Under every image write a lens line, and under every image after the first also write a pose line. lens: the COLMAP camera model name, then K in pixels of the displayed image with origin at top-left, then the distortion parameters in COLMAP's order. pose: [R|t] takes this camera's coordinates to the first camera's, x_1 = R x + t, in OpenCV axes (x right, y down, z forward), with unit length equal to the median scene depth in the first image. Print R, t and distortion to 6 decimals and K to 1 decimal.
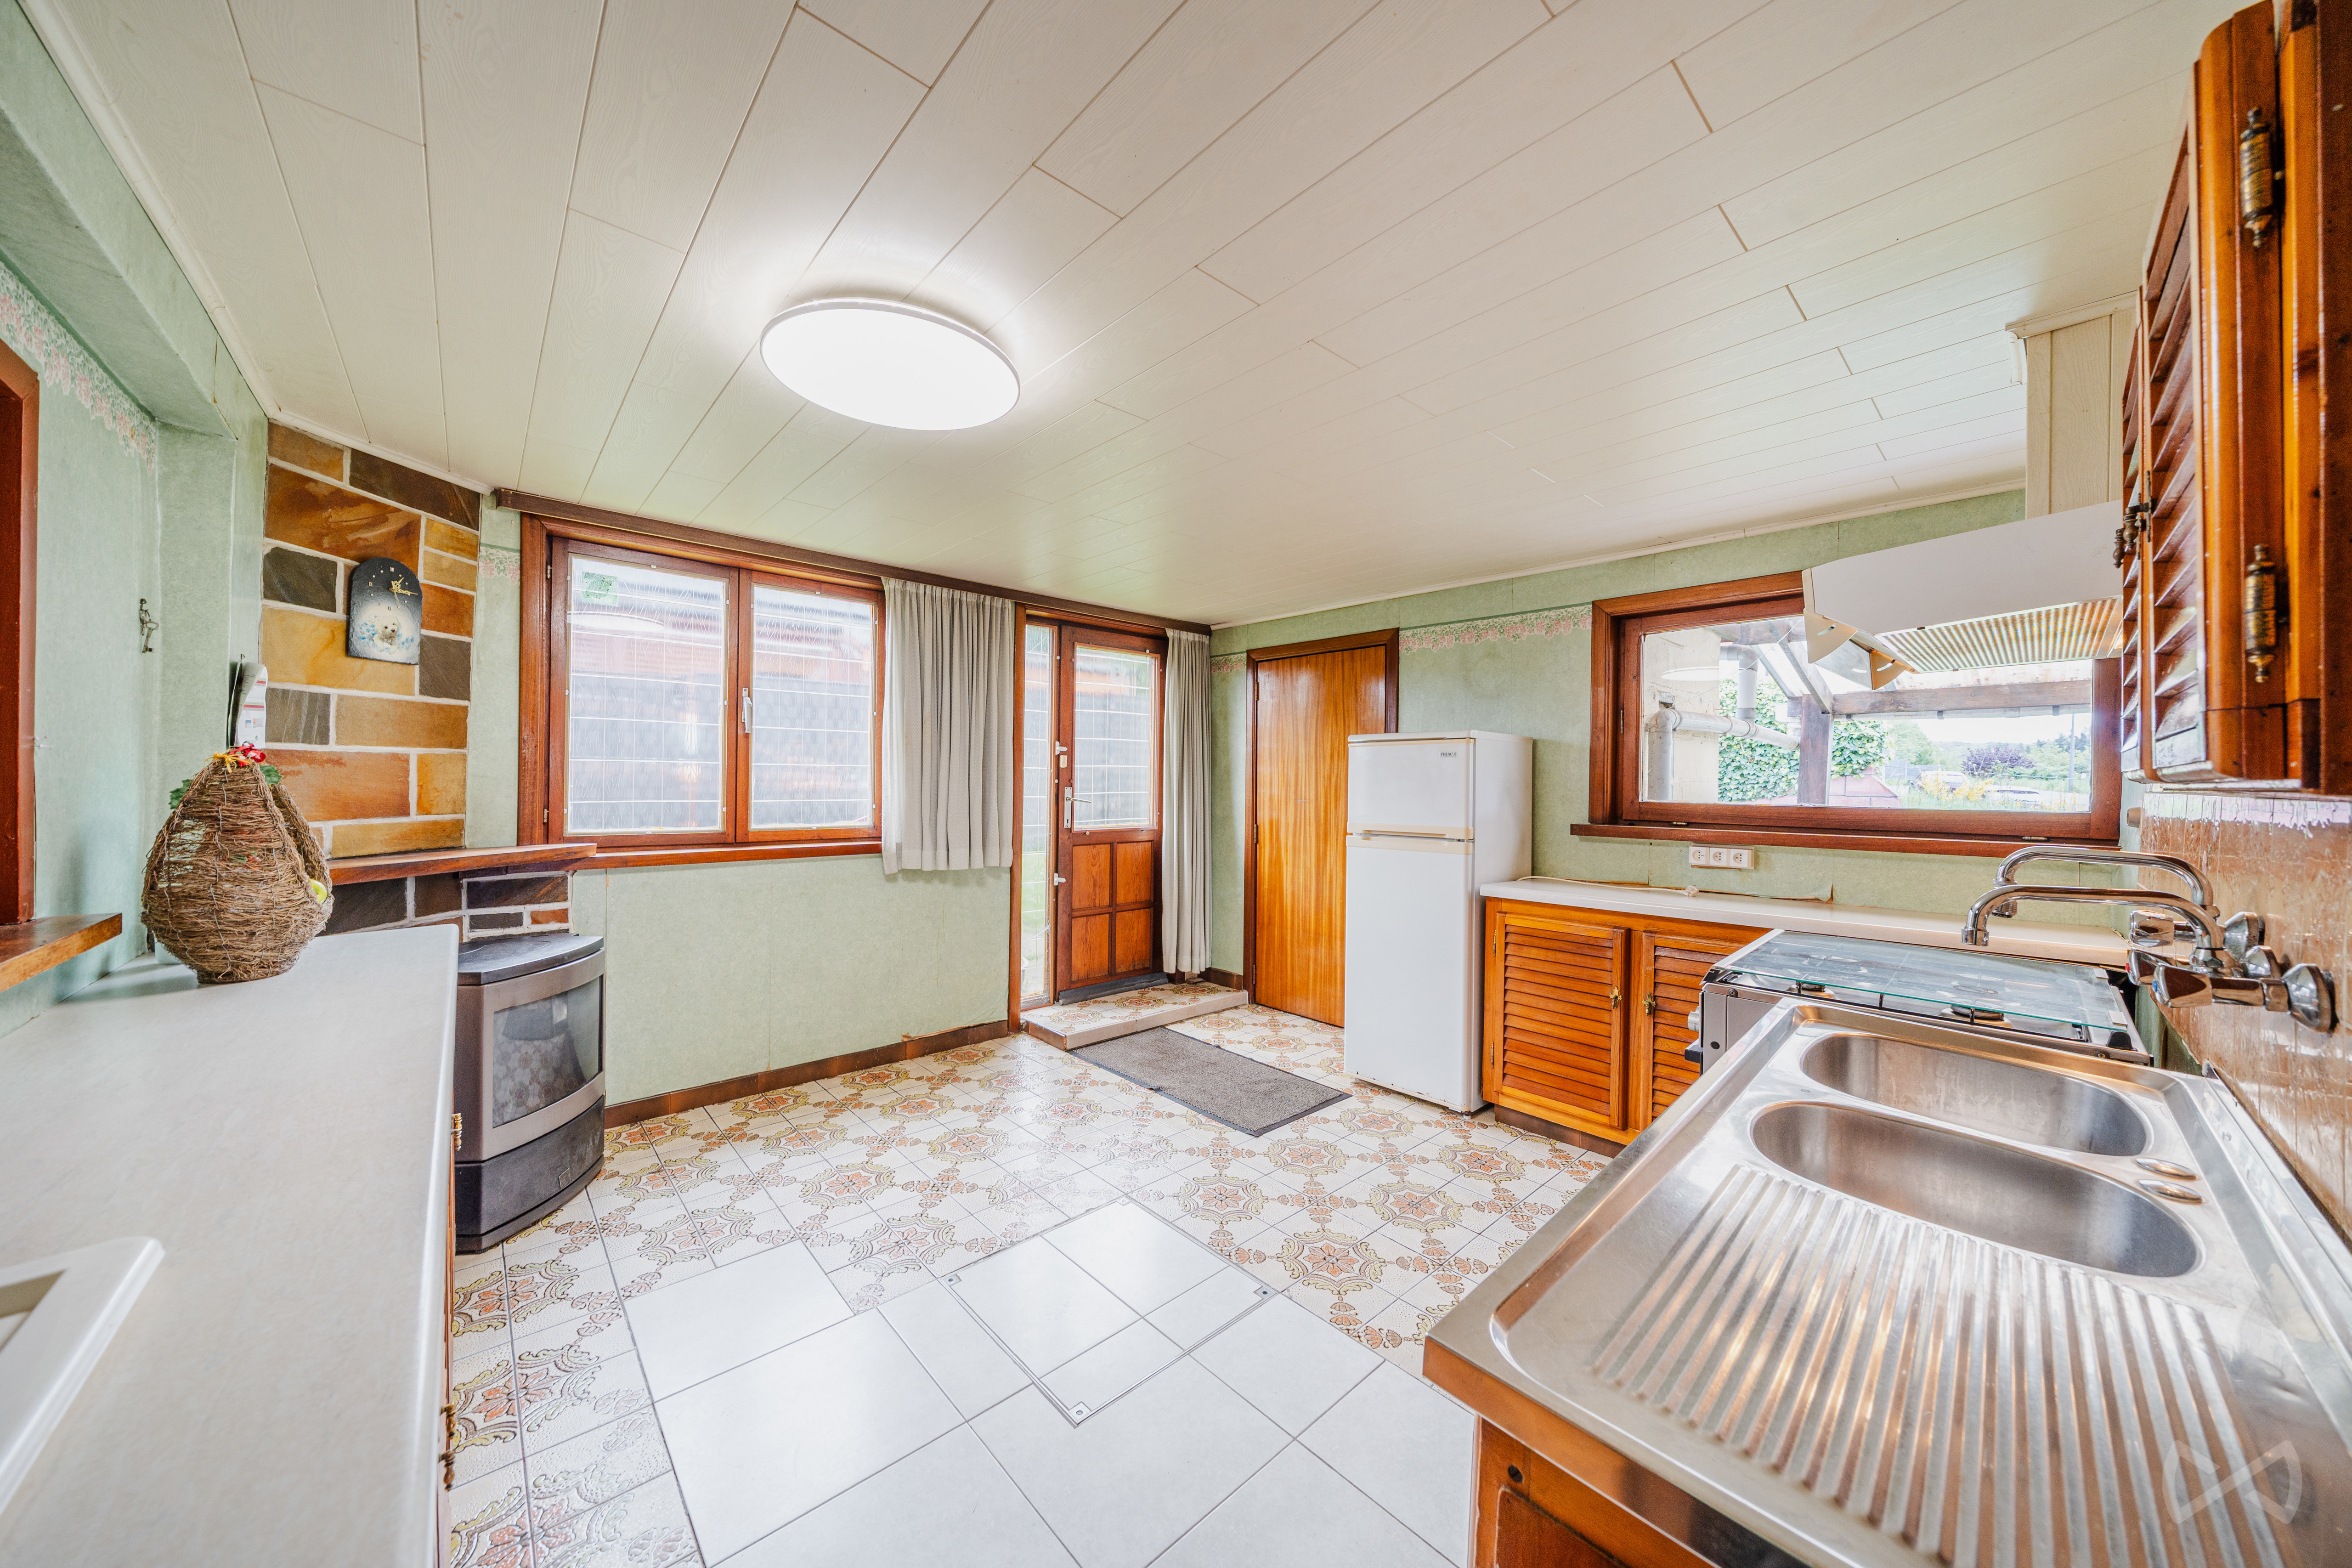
lens RADIAL K [[802.7, 0, 1166.1], [0, 802.7, 778.4], [0, 0, 1]] dist [-0.007189, -0.000262]
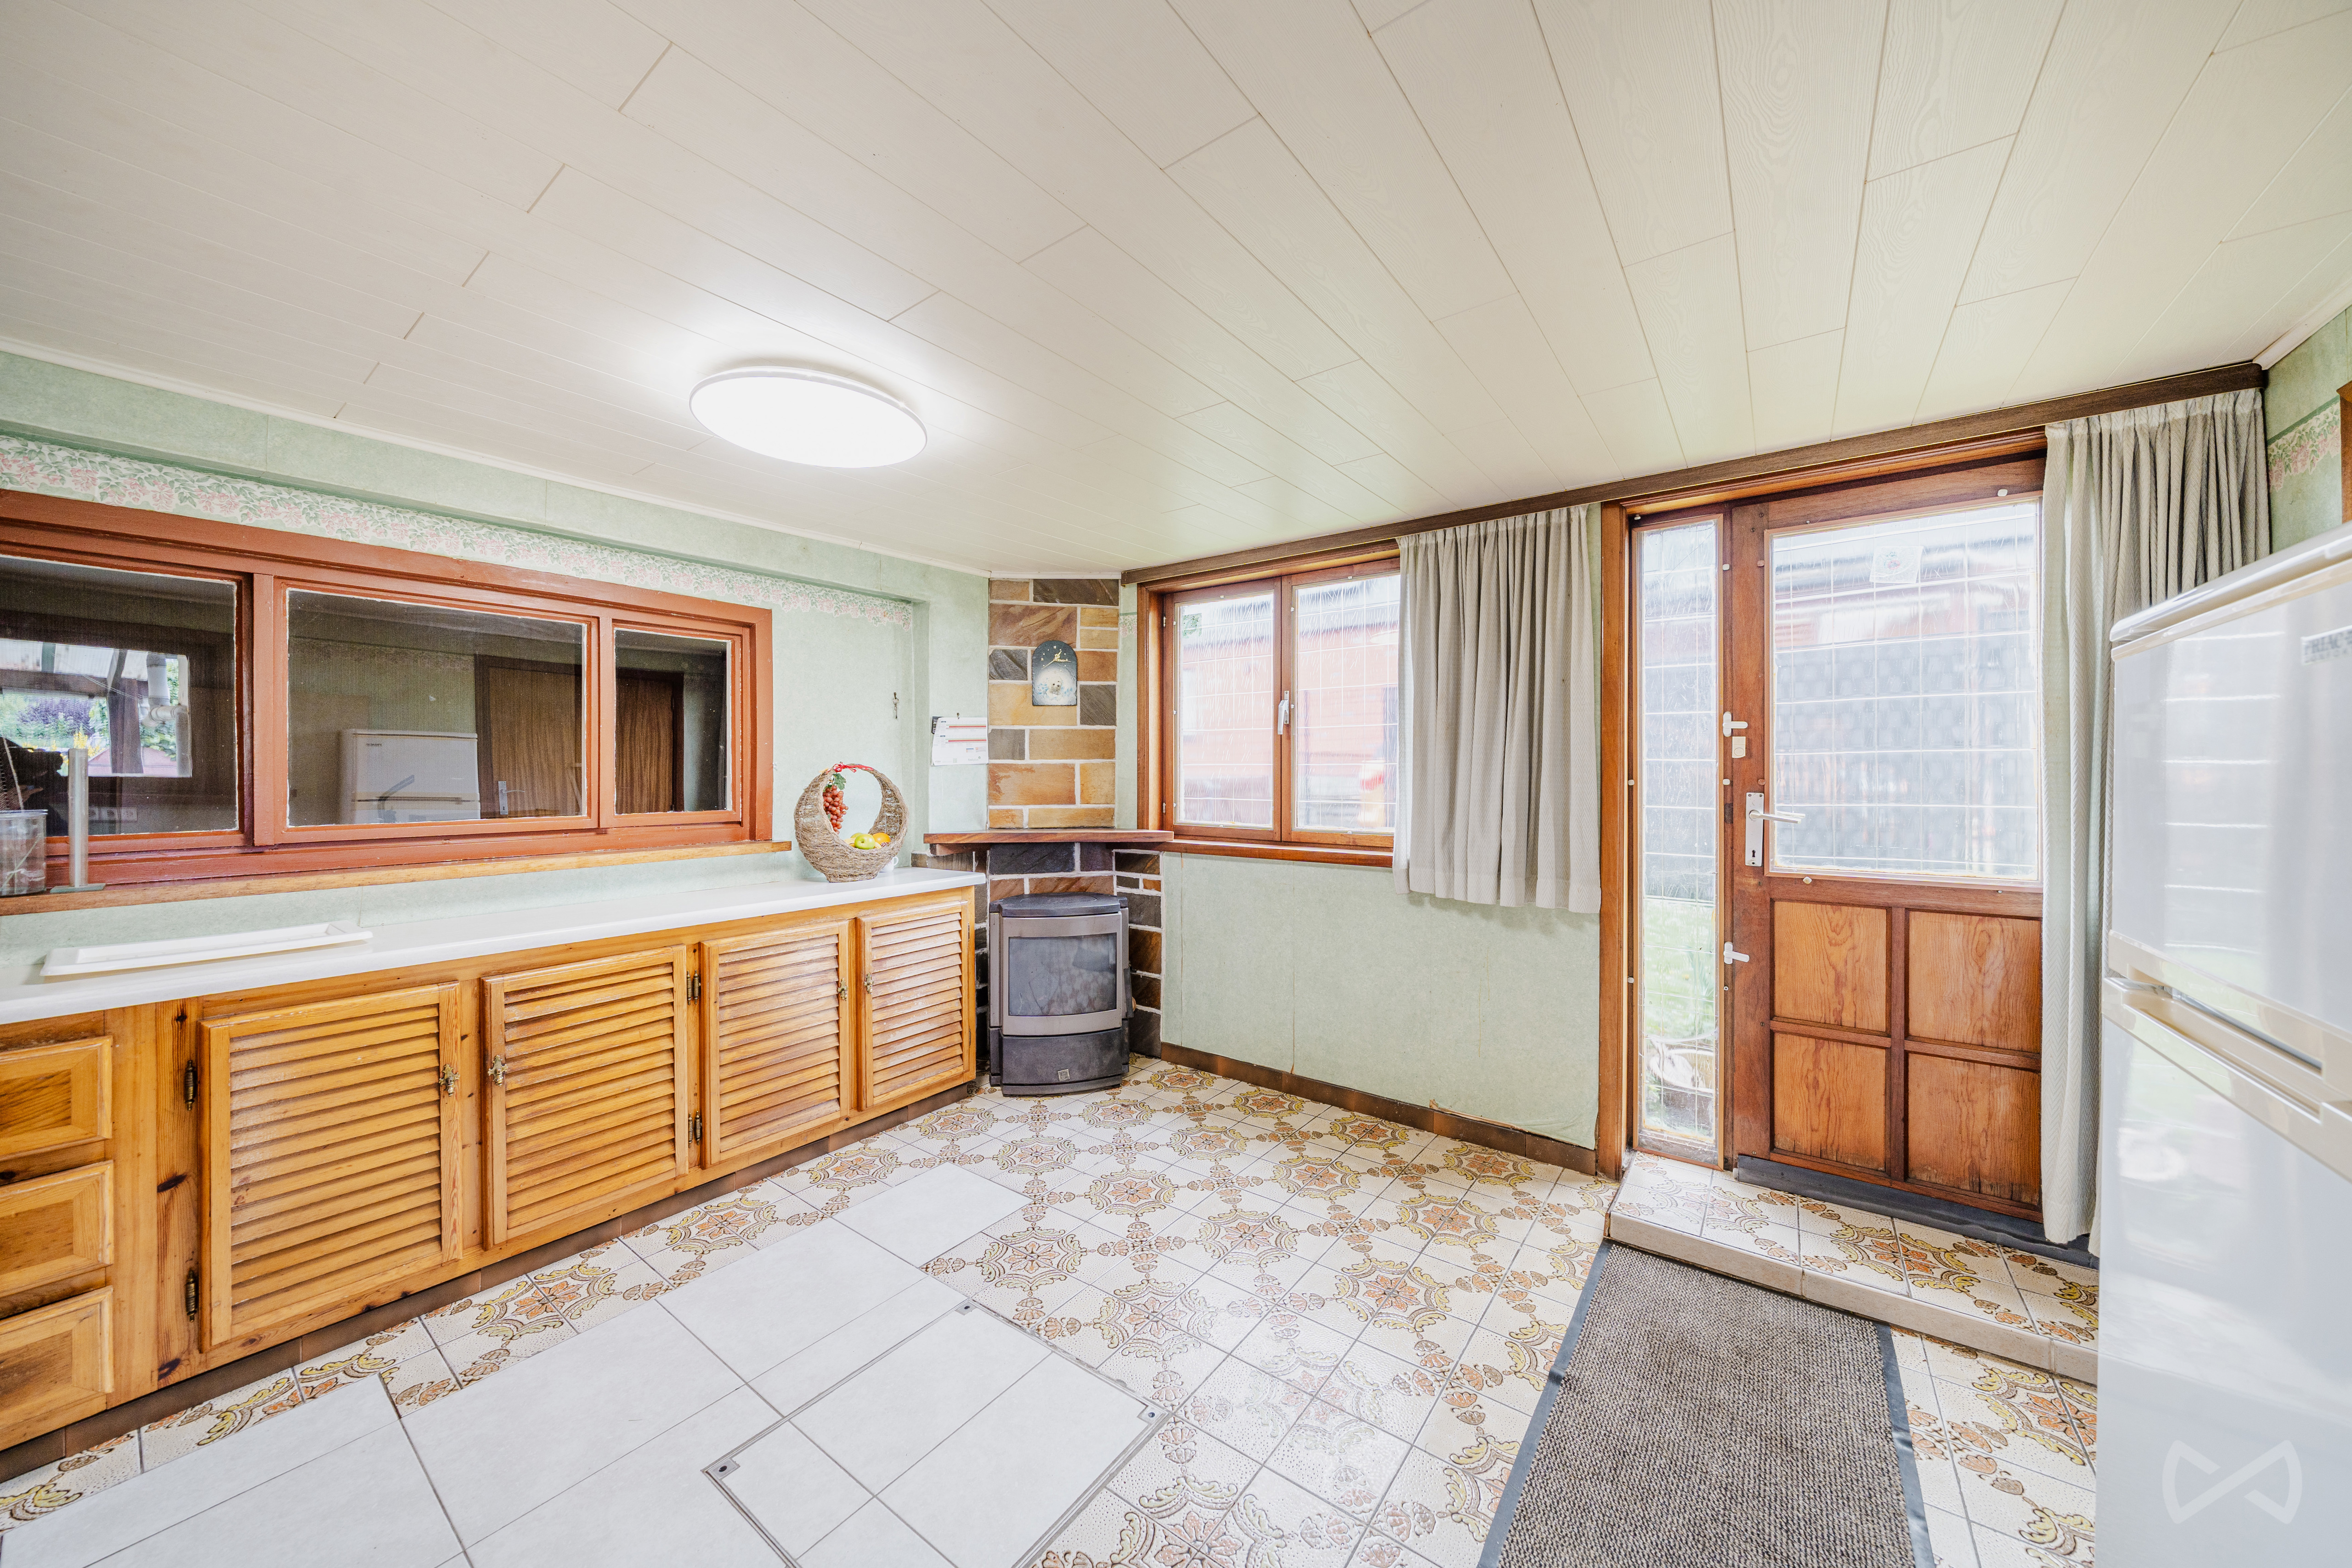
lens RADIAL K [[802.7, 0, 1177.9], [0, 802.7, 767.0], [0, 0, 1]] dist [-0.007189, -0.000262]
pose [[0.206233, -0.016577, -0.978363, 0.500327], [0.002492, 0.999862, -0.016416, 0.001384], [0.978500, 0.000947, 0.206246, 0.726794]]
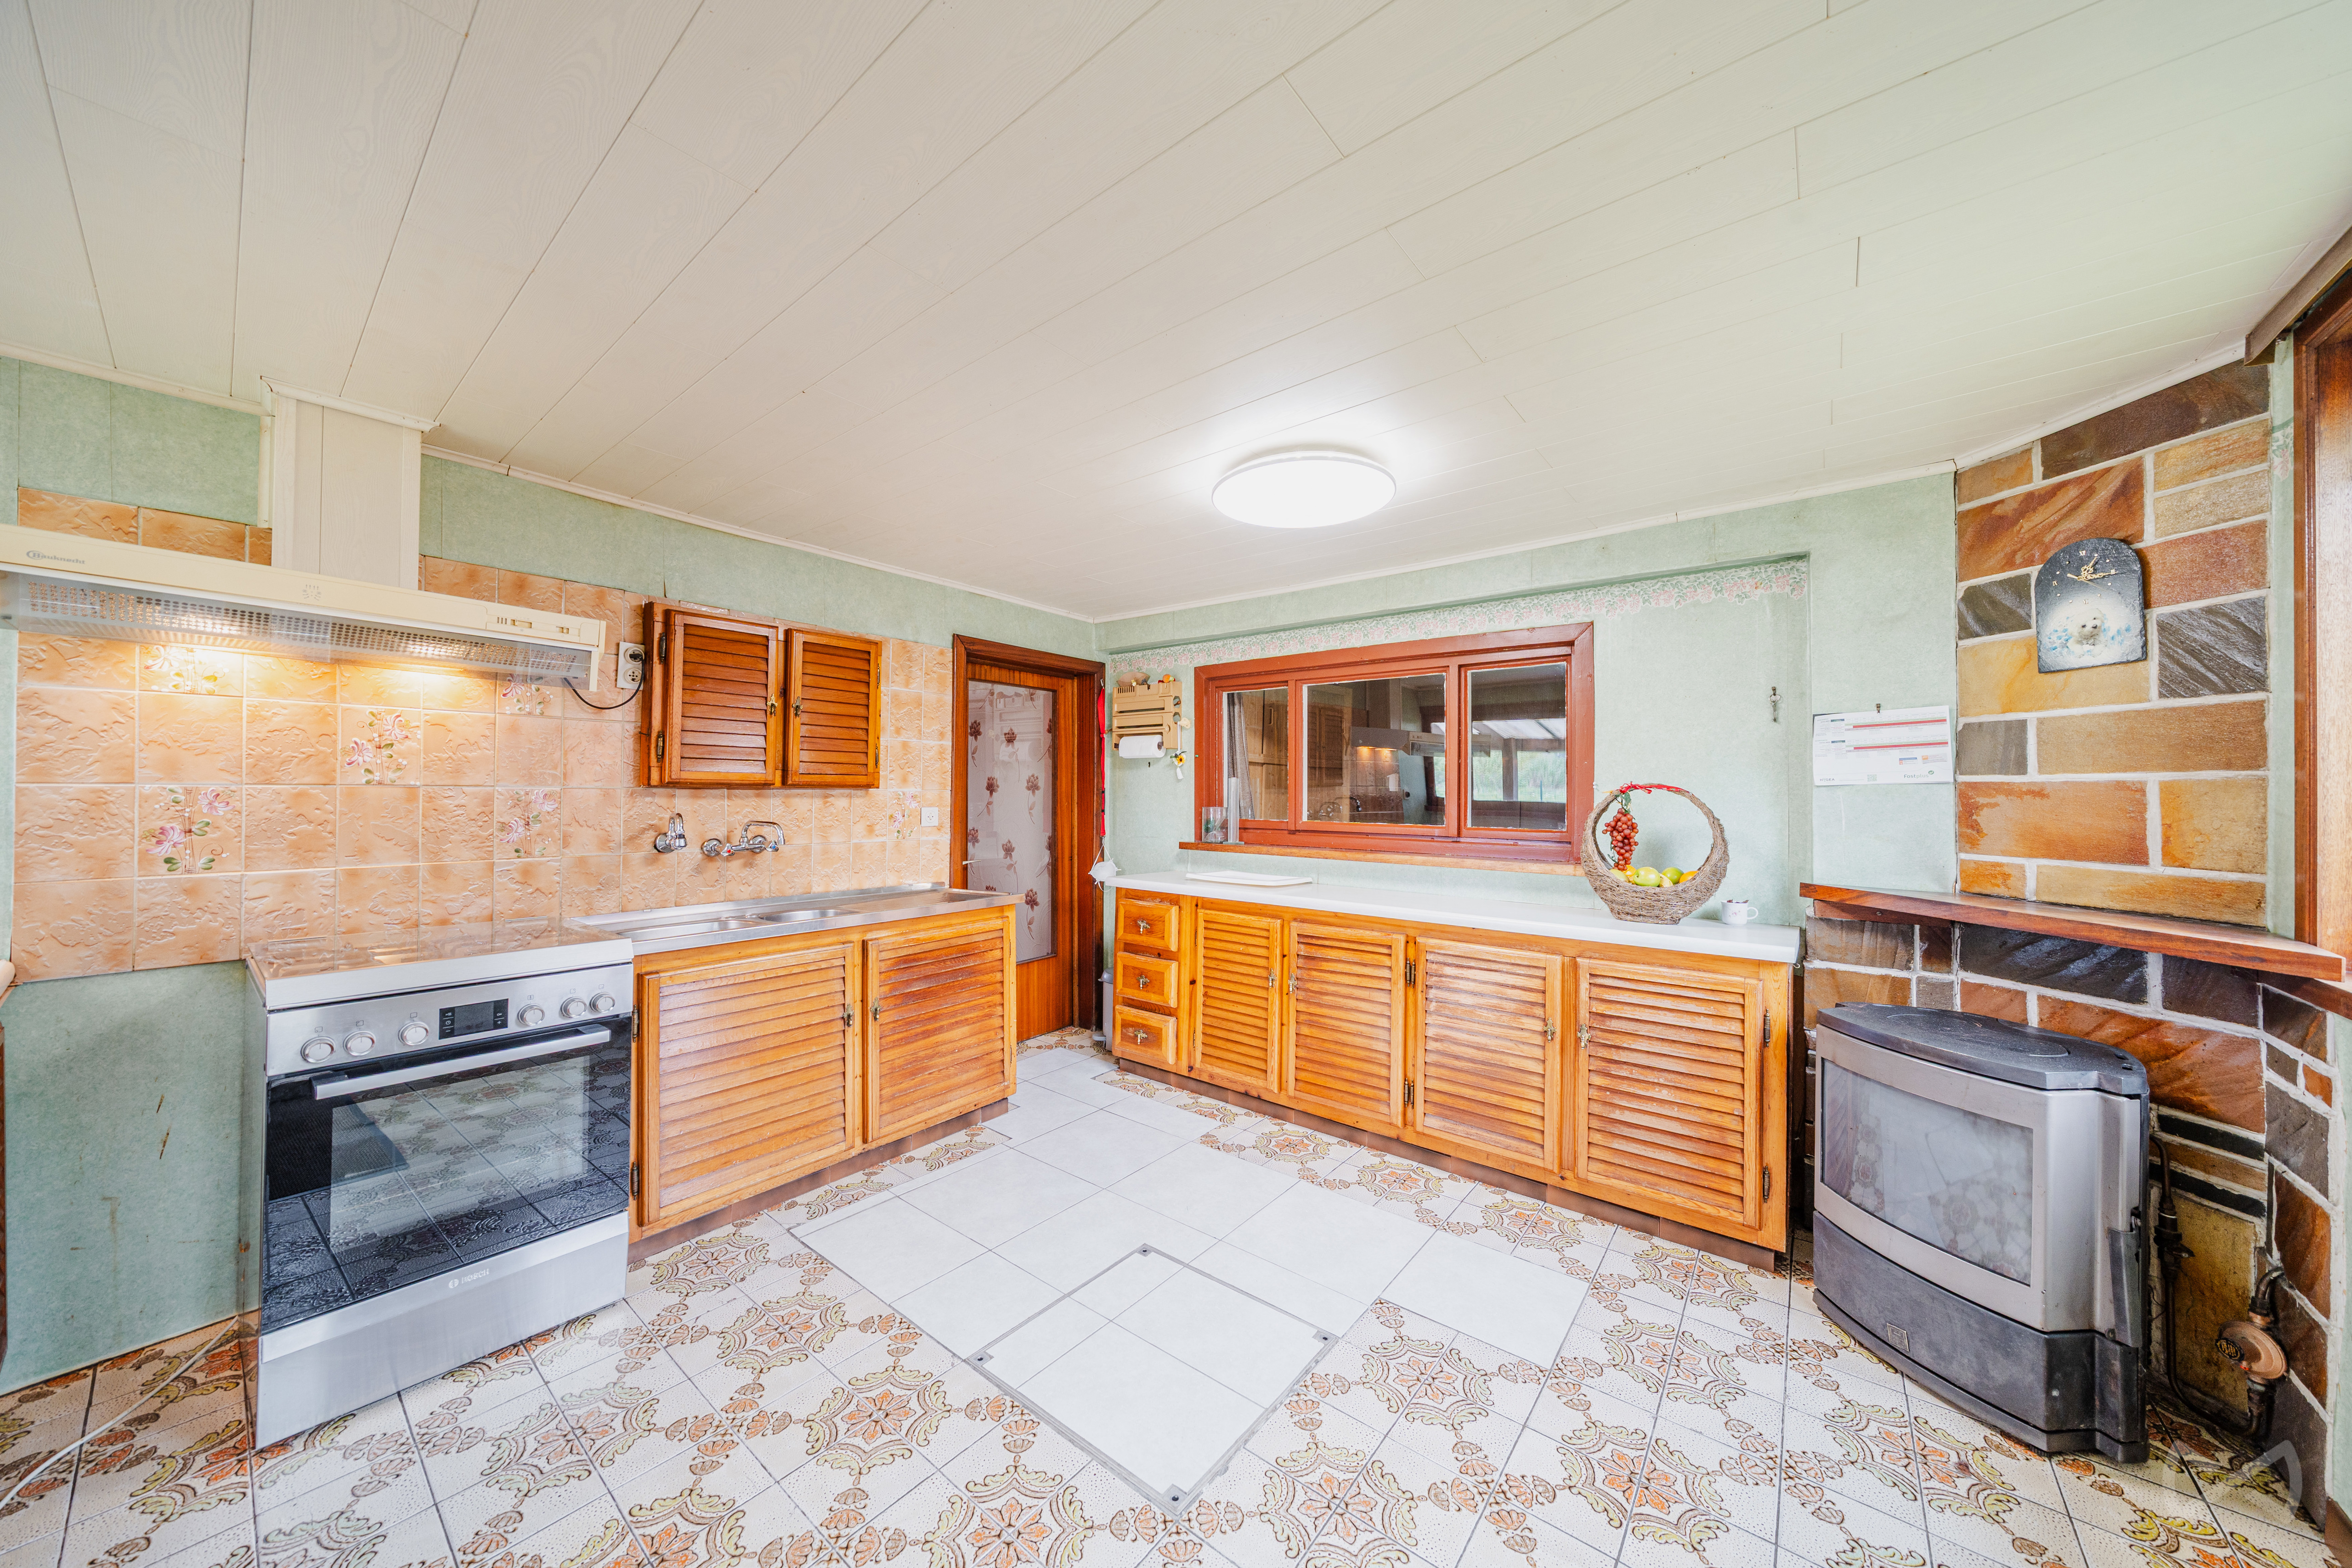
lens RADIAL K [[802.7, 0, 1172.4], [0, 802.7, 782.1], [0, 0, 1]] dist [-0.007189, -0.000262]
pose [[-0.986507, -0.023037, -0.162089, 0.048236], [-0.021787, 0.999718, -0.009487, -0.002818], [0.162262, -0.005827, -0.986731, 1.309057]]
